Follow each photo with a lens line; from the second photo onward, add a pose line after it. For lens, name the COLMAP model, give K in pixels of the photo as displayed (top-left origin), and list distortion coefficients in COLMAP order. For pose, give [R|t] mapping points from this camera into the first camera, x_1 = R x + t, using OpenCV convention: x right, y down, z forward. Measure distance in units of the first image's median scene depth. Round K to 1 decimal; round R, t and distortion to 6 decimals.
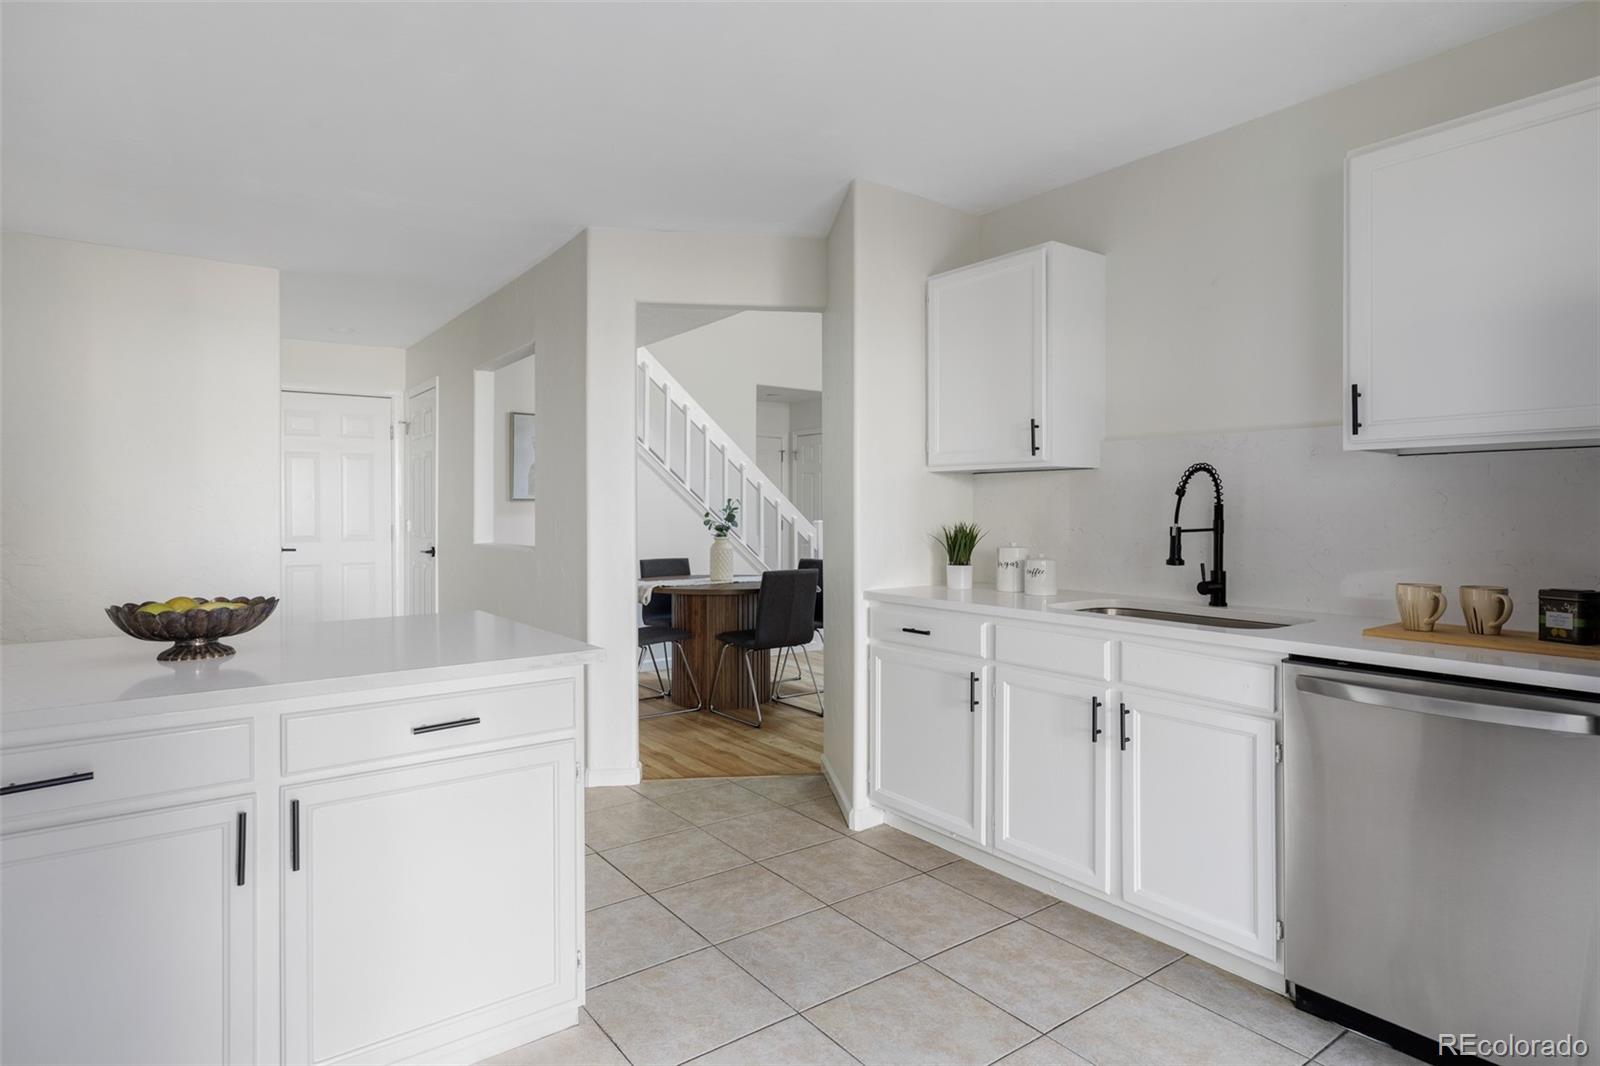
lens RADIAL K [[860.7, 0, 796.0], [0, 860.7, 508.9], [0, 0, 1]] dist [0.001073, -0.000099]
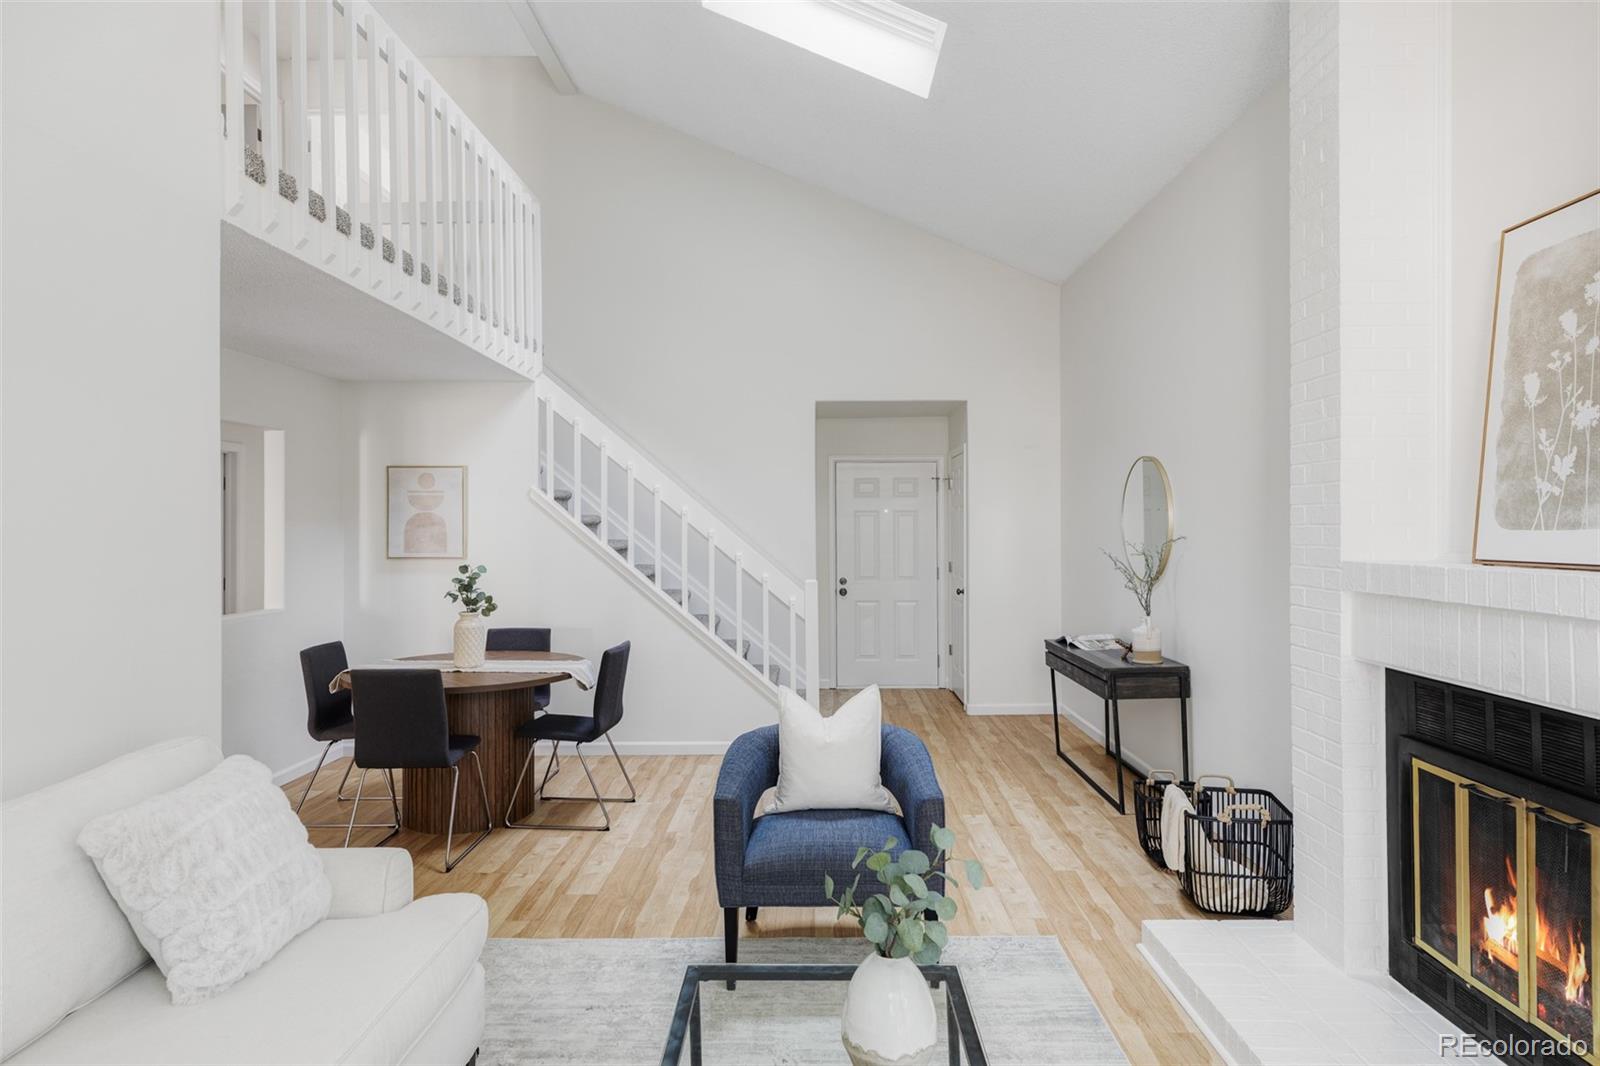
lens RADIAL K [[905.2, 0, 791.3], [0, 905.2, 520.9], [0, 0, 1]] dist [0.015052, 0.000462]
pose [[0.788205, -0.008926, -0.615348, 0.742180], [0.006718, 0.999960, -0.005900, -0.051048], [0.615376, 0.000516, 0.788234, 0.571730]]
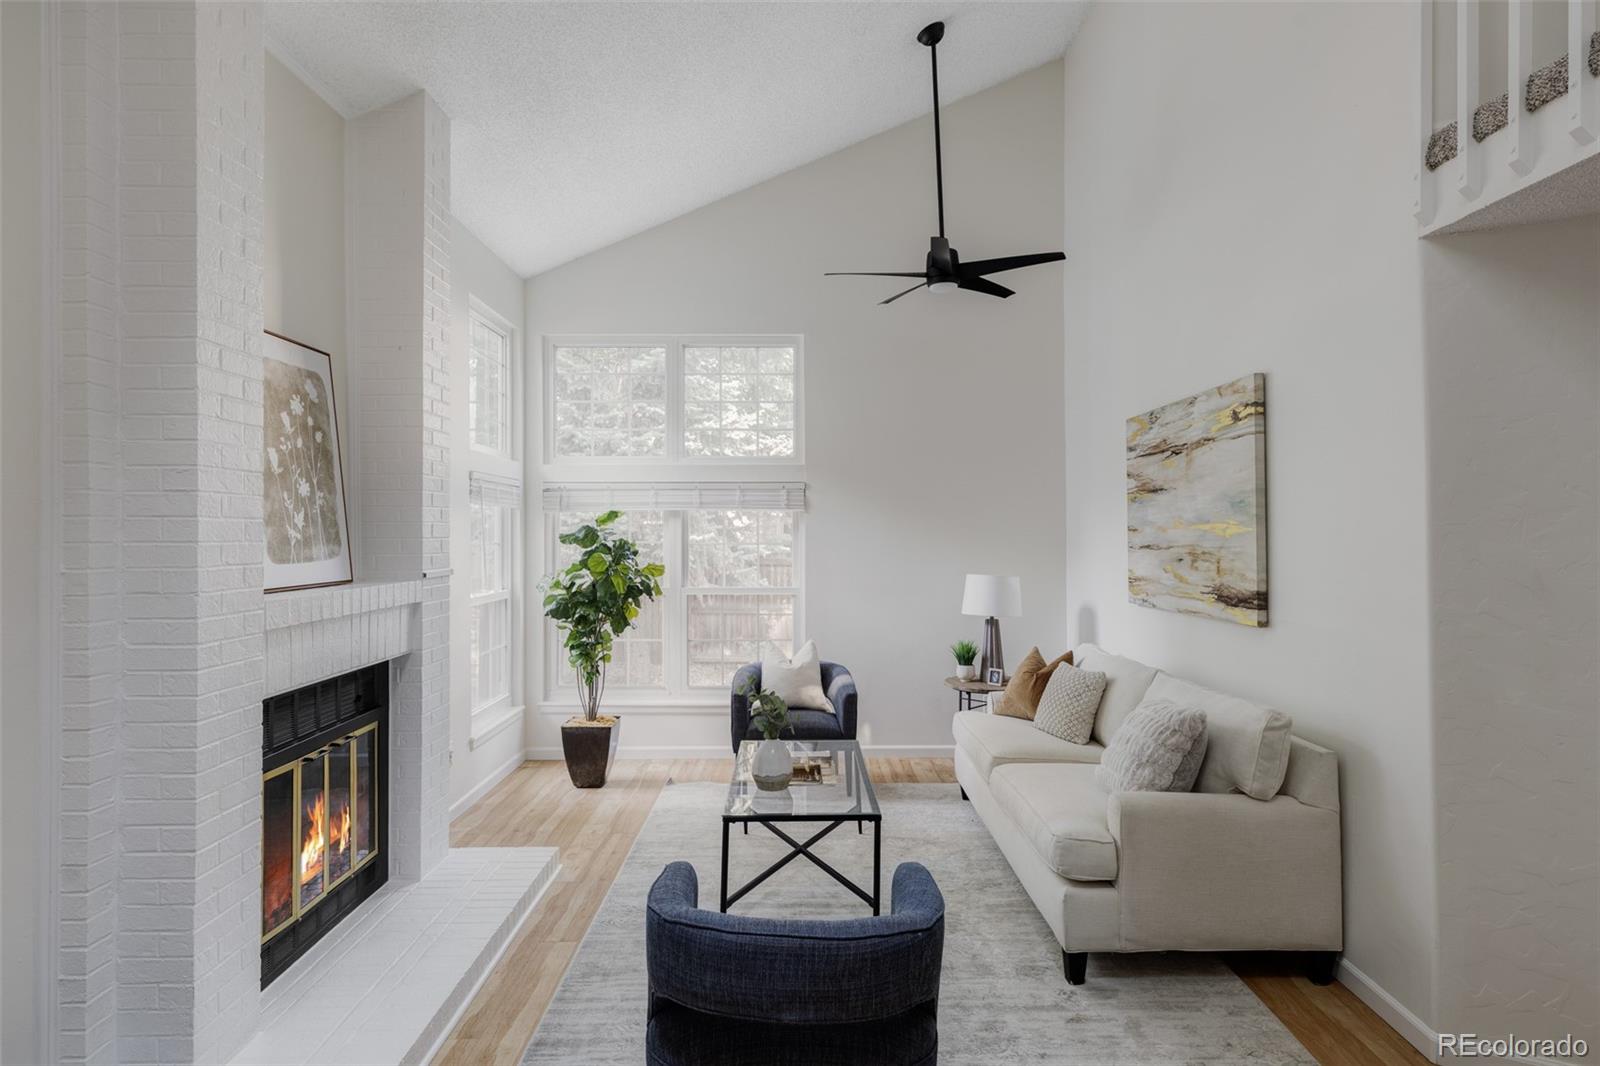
lens RADIAL K [[878.9, 0, 798.2], [0, 878.9, 520.0], [0, 0, 1]] dist [0.002921, -0.000326]
pose [[-0.806436, 0.008972, 0.591254, 0.109821], [0.000781, 0.999900, -0.014107, -0.068073], [-0.591321, -0.010915, -0.806362, 1.439846]]
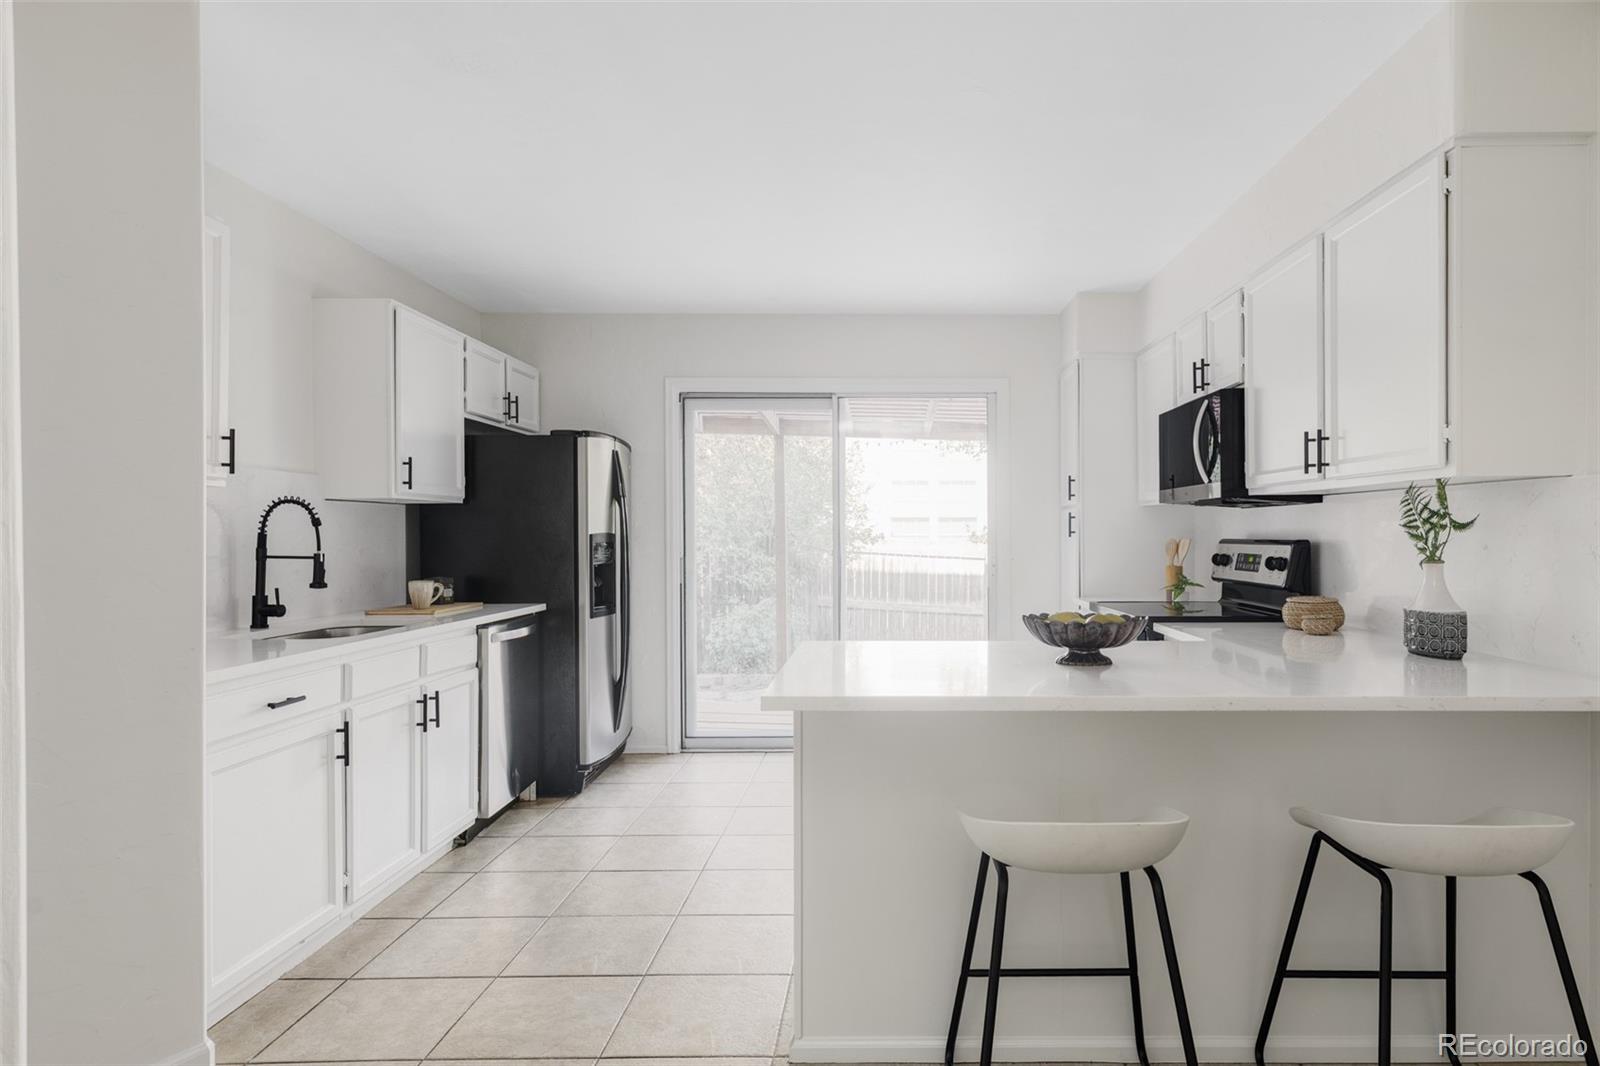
lens RADIAL K [[936.6, 0, 894.8], [0, 936.6, 542.9], [0, 0, 1]] dist [-0.000584, -0.000336]
pose [[-0.811769, -0.000931, 0.583978, -0.448224], [0.005732, 0.999938, 0.009562, 0.000165], [-0.583951, 0.011109, -0.811713, 0.794892]]
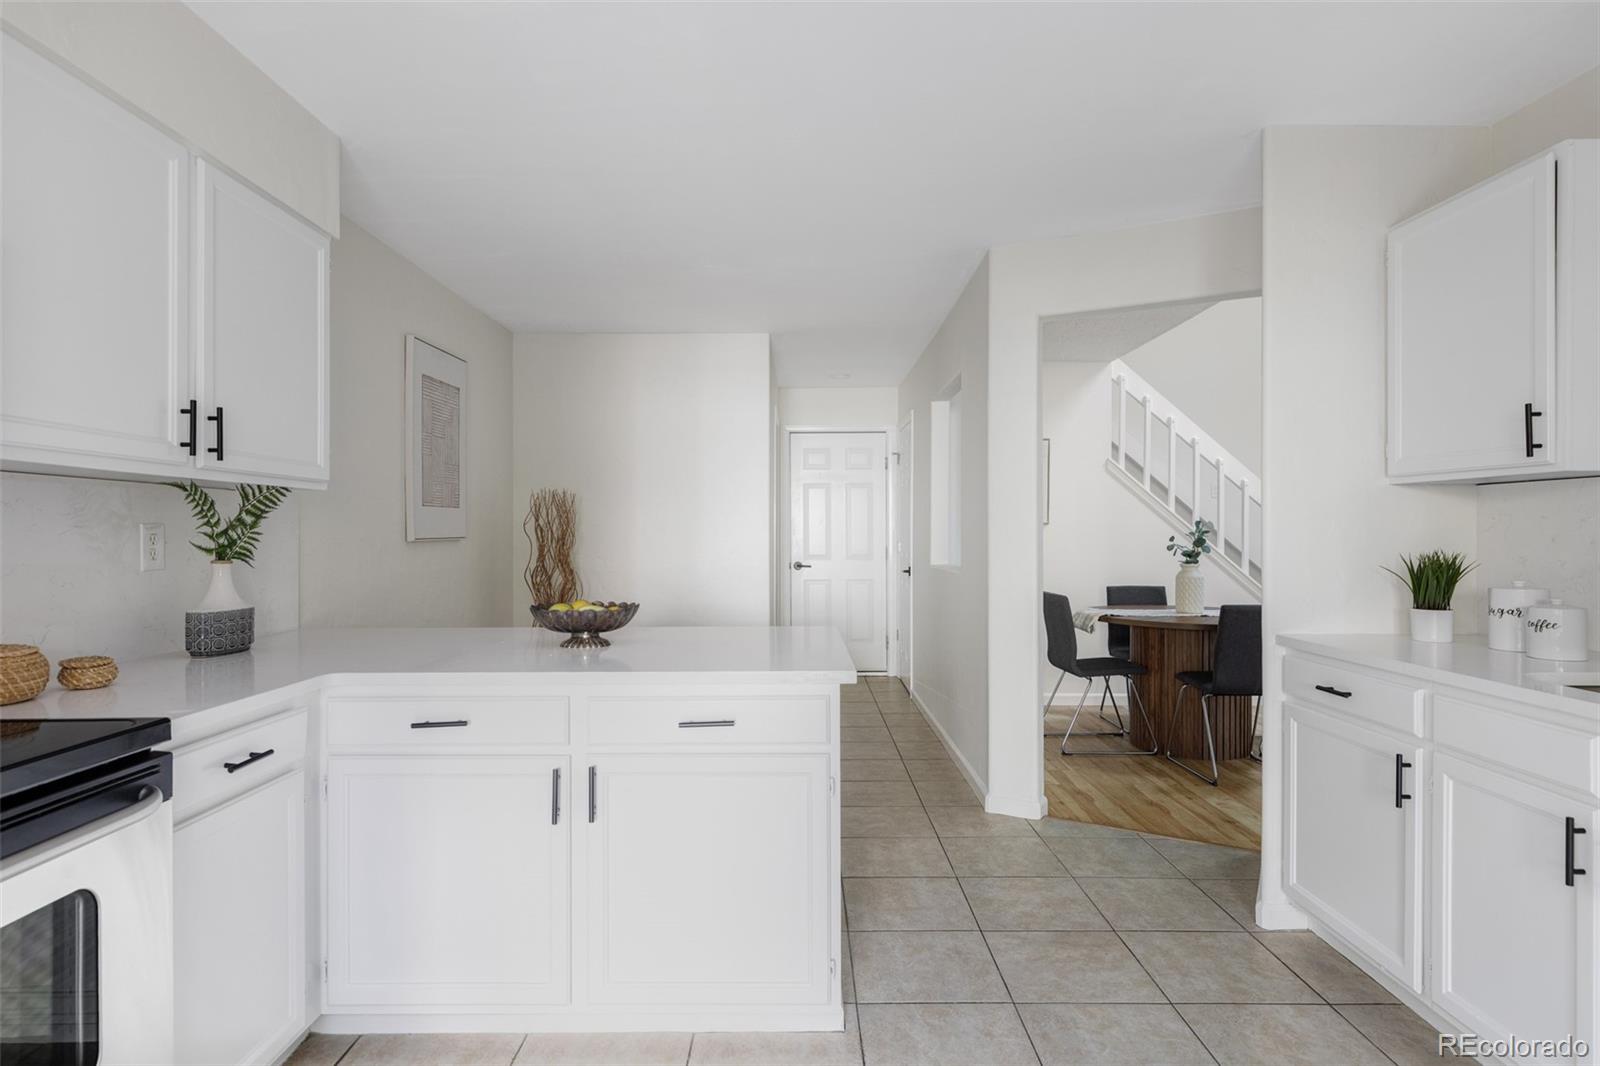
lens RADIAL K [[855.4, 0, 800.0], [0, 855.4, 533.0], [0, 0, 1]] dist [0.002101, 0.000329]
pose [[0.806332, 0.001925, -0.591460, 0.123137], [-0.000889, 0.999998, 0.002043, -0.000815], [0.591462, -0.001122, 0.806332, 0.055711]]
